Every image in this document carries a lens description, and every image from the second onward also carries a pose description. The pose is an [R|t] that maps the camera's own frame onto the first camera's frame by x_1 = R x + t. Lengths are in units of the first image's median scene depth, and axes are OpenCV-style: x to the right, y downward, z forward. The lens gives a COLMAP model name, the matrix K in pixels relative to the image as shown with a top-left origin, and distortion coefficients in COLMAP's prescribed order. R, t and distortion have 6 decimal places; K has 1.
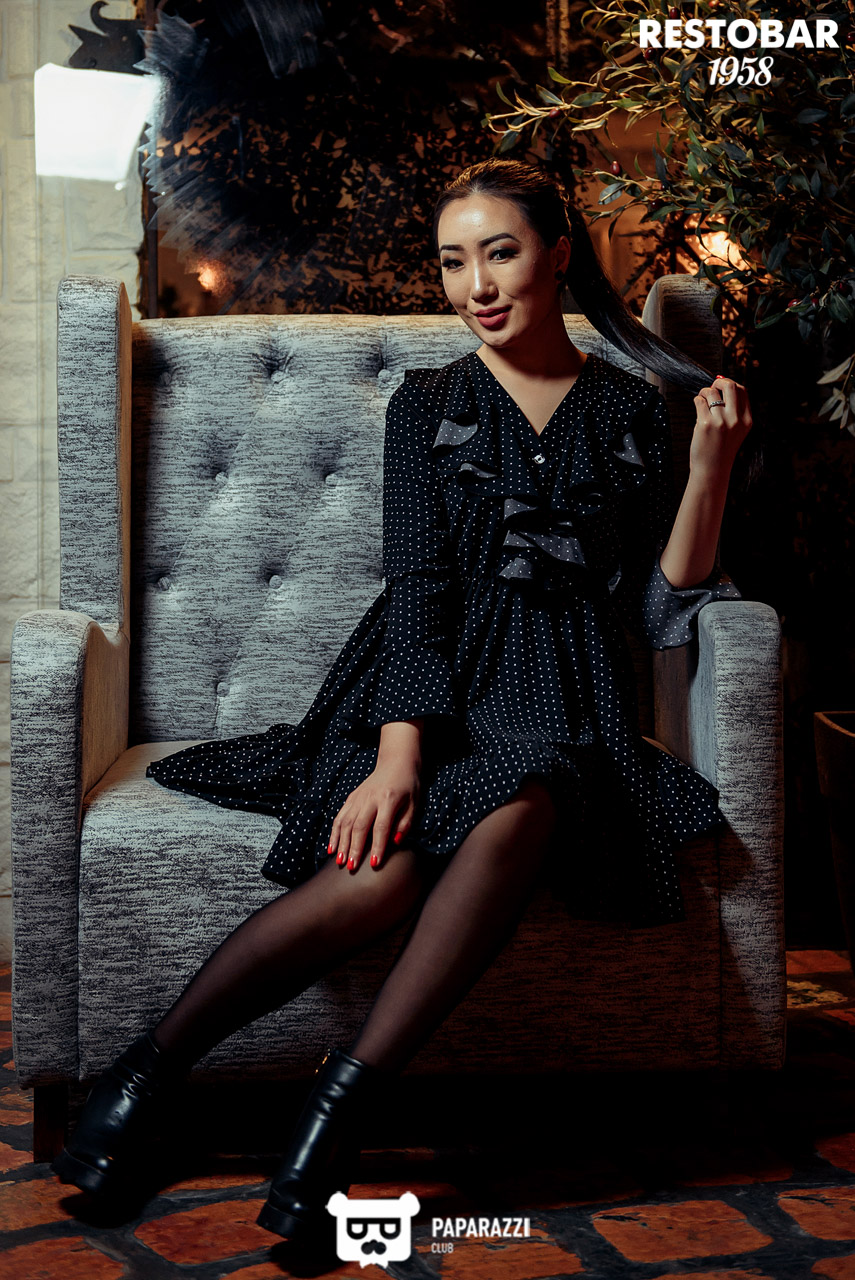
lens RADIAL K [[1766.2, 0, 427.5], [0, 1766.2, 640.0], [0, 0, 1]] dist [0.109576, 0.086619]
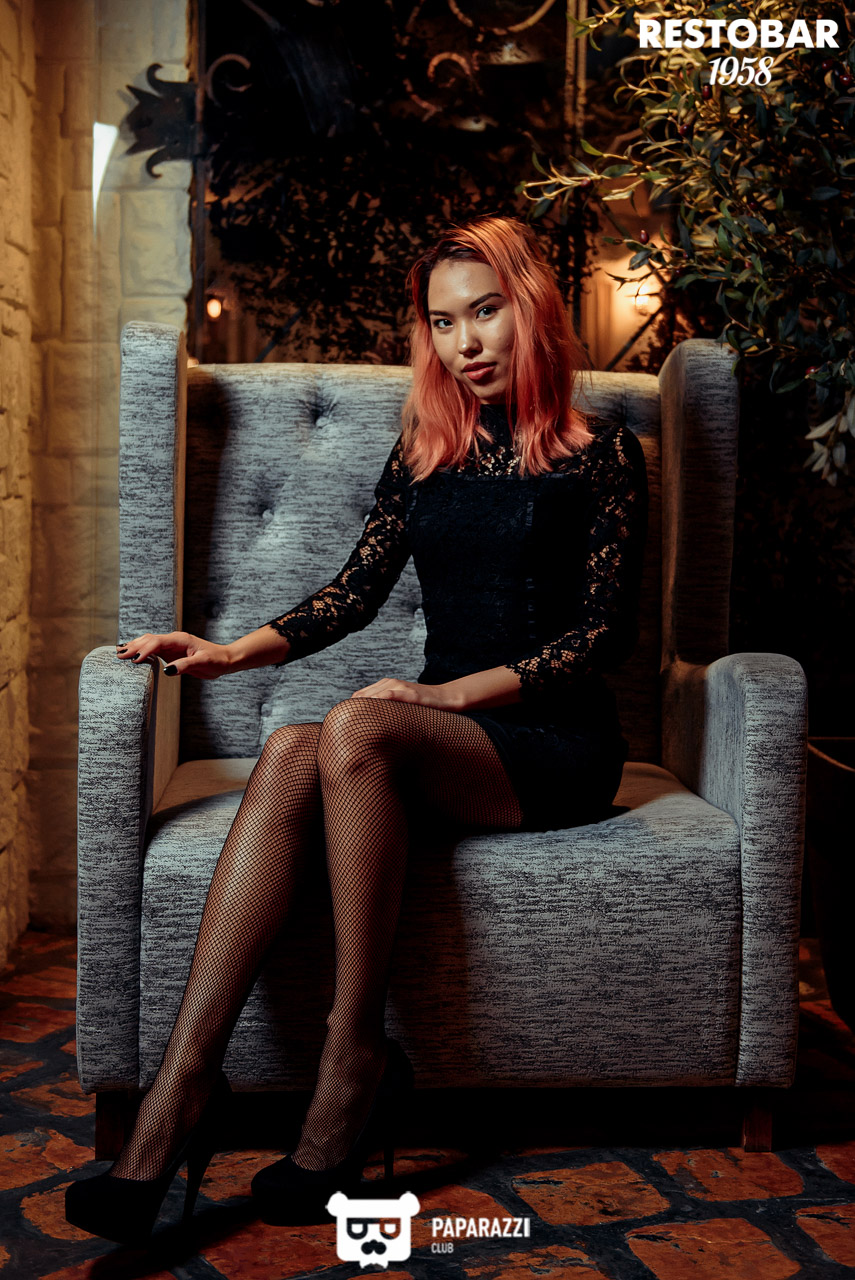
lens RADIAL K [[1419.3, 0, 425.9], [0, 1419.3, 677.5], [0, 0, 1]] dist [0.081724, -0.022461]
pose [[0.999116, 0.021133, 0.036332, -0.049892], [-0.022959, 0.998455, 0.050606, -0.038921], [-0.035207, -0.051395, 0.998058, 0.125105]]
